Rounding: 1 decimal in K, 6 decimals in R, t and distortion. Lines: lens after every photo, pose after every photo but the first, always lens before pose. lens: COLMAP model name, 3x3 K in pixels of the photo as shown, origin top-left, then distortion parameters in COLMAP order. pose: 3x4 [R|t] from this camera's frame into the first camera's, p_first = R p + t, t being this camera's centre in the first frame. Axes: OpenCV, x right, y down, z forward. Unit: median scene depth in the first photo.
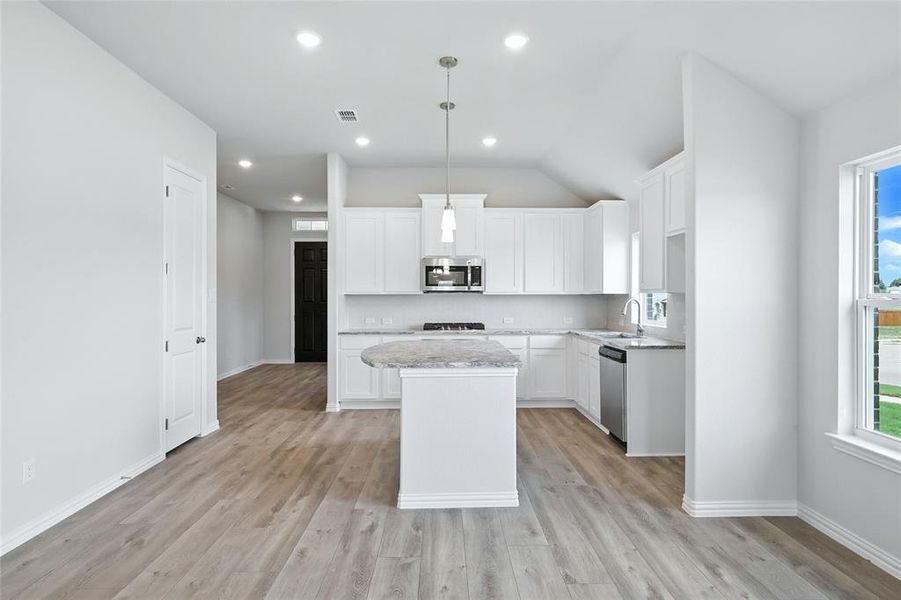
lens RADIAL K [[490.2, 0, 450.3], [0, 490.2, 293.0], [0, 0, 1]] dist [0.005932, 0.000631]
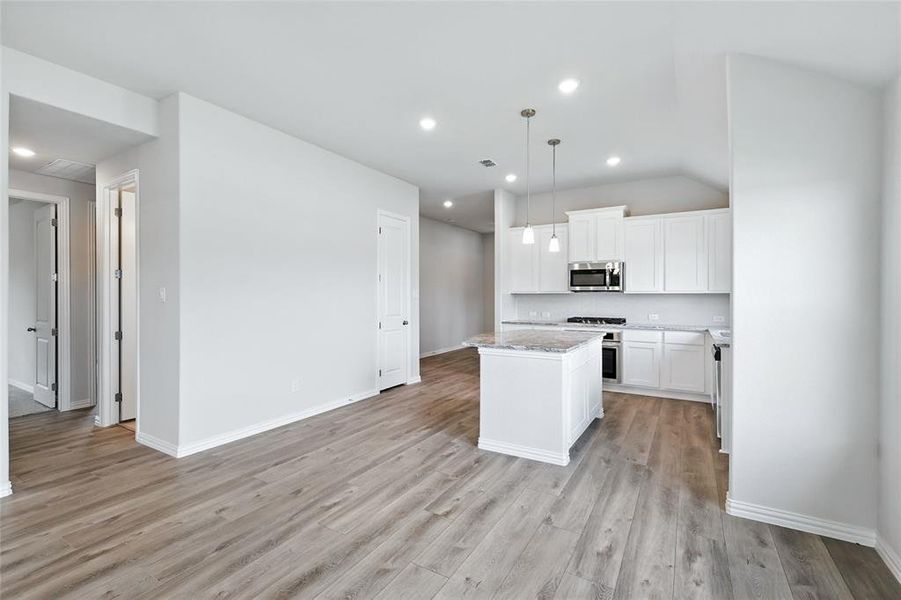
lens RADIAL K [[395.3, 0, 452.1], [0, 395.3, 294.4], [0, 0, 1]] dist [0.002817, 0.000185]
pose [[0.850092, 0.000265, -0.526634, 0.266362], [0.002822, 0.999983, 0.005059, -0.000735], [0.526627, -0.005787, 0.850077, 0.007121]]
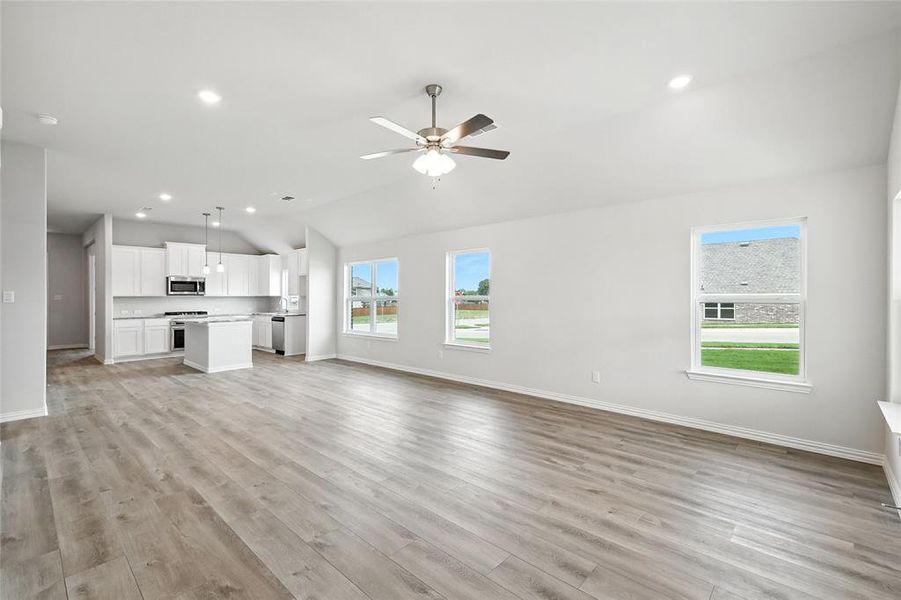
lens RADIAL K [[398.6, 0, 448.3], [0, 398.6, 296.5], [0, 0, 1]] dist [0.009080, 0.000150]
pose [[0.695761, 0.000380, 0.718273, -0.496180], [-0.002222, 0.999996, 0.001624, -0.001462], [-0.718270, -0.002726, 0.695759, -0.983717]]
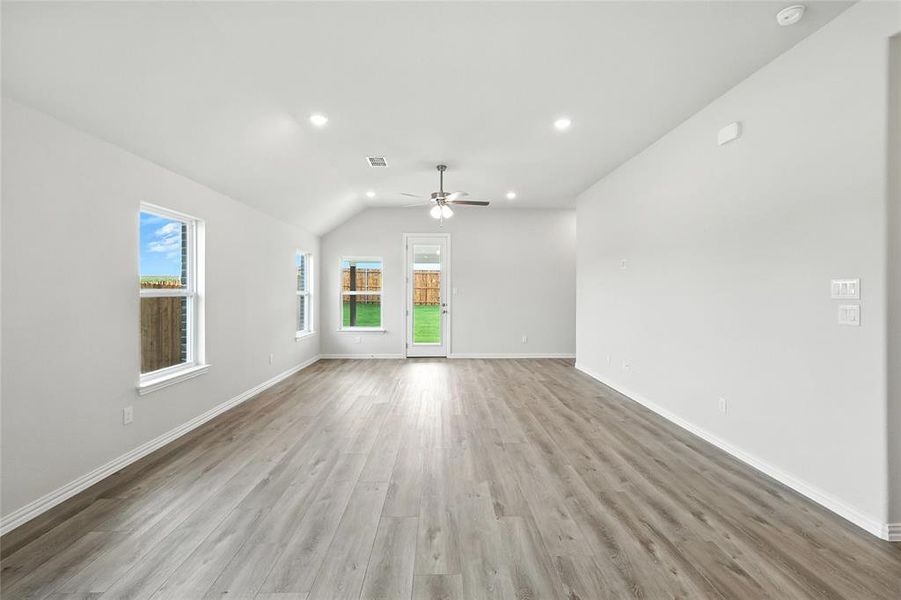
lens RADIAL K [[400.6, 0, 451.2], [0, 400.6, 292.8], [0, 0, 1]] dist [0.003231, 0.000241]
pose [[-0.999935, 0.000275, -0.011409, -0.056741], [0.000281, 1.000000, -0.000540, 0.003918], [0.011409, -0.000543, -0.999935, 0.588909]]
